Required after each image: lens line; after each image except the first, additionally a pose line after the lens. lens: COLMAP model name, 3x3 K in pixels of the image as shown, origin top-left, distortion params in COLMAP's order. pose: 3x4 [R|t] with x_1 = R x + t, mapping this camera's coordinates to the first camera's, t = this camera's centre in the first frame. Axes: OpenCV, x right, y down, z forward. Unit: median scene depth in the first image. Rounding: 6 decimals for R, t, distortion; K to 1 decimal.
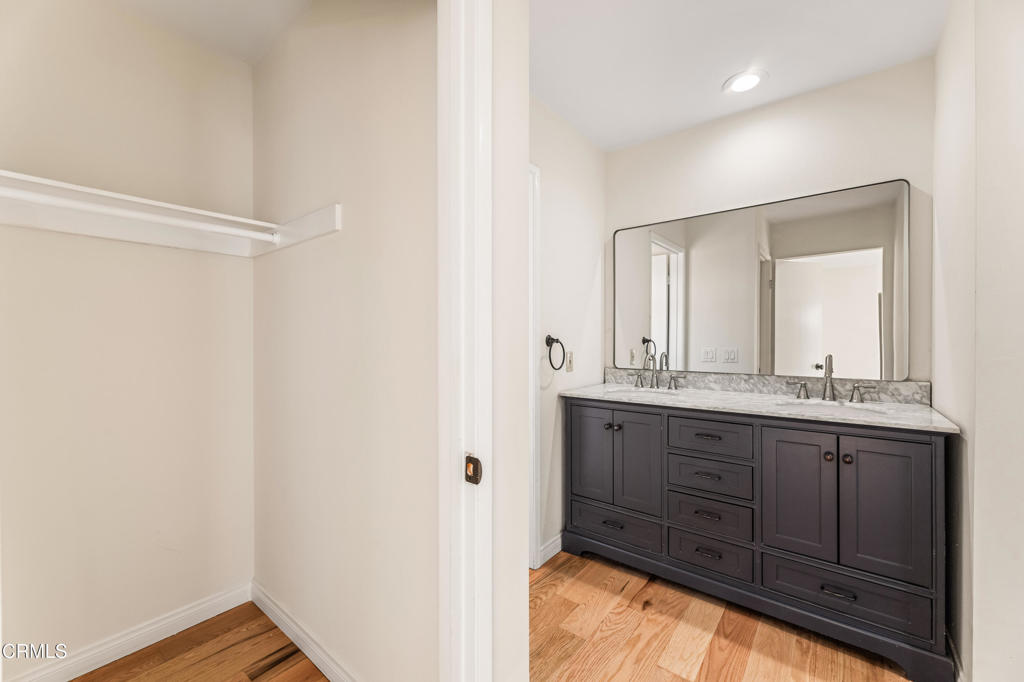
lens RADIAL K [[407.9, 0, 510.2], [0, 407.9, 342.2], [0, 0, 1]] dist [-0.001330, 0.000310]
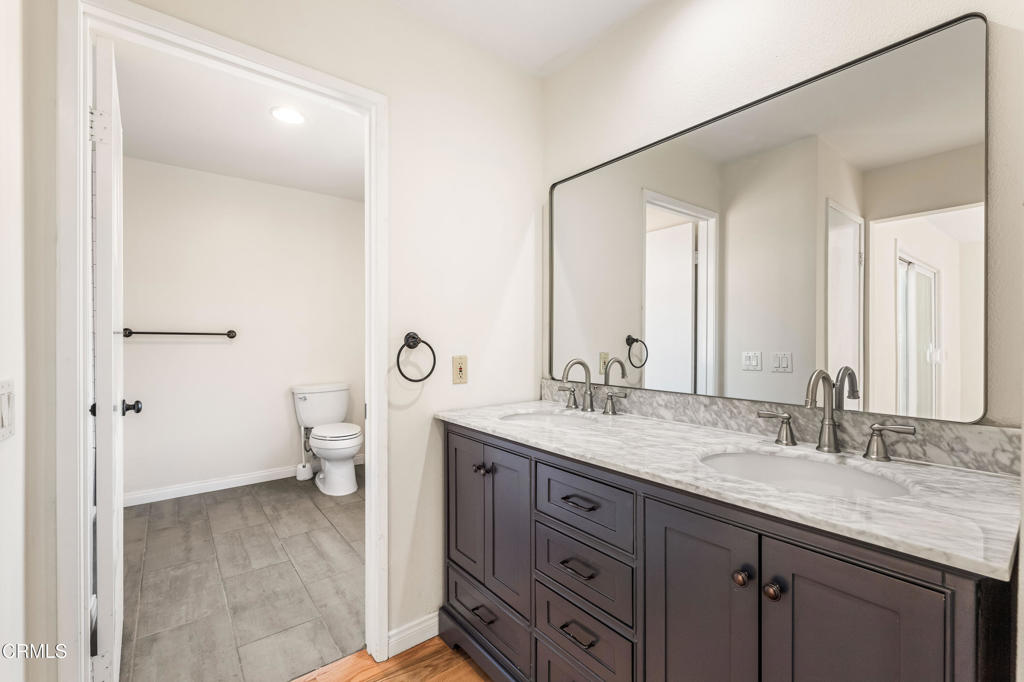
lens RADIAL K [[442.1, 0, 508.3], [0, 442.1, 344.9], [0, 0, 1]] dist [-0.004874, -0.000026]
pose [[0.976000, 0.004785, -0.217720, 0.431024], [-0.003493, 0.999974, 0.006322, -0.000968], [0.217744, -0.005410, 0.975991, 0.291762]]
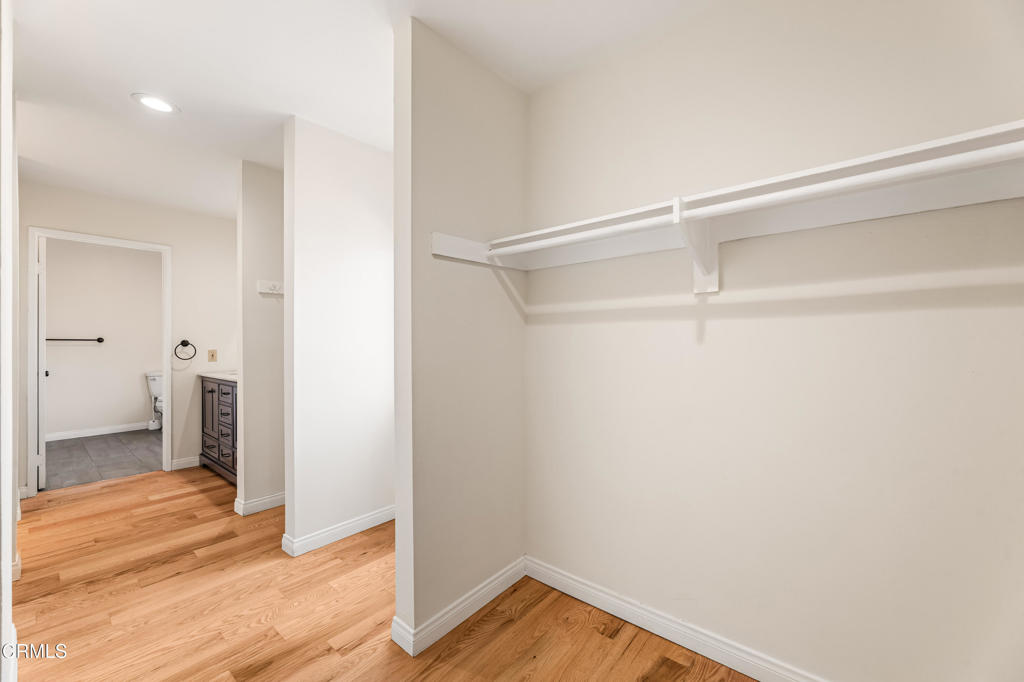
lens RADIAL K [[407.9, 0, 512.1], [0, 407.9, 341.7], [0, 0, 1]] dist [-0.001330, 0.000310]
pose [[0.999998, -0.000267, 0.001976, 1.510358], [0.000286, 0.999952, -0.009758, 0.007611], [-0.001973, 0.009759, 0.999950, -0.759137]]
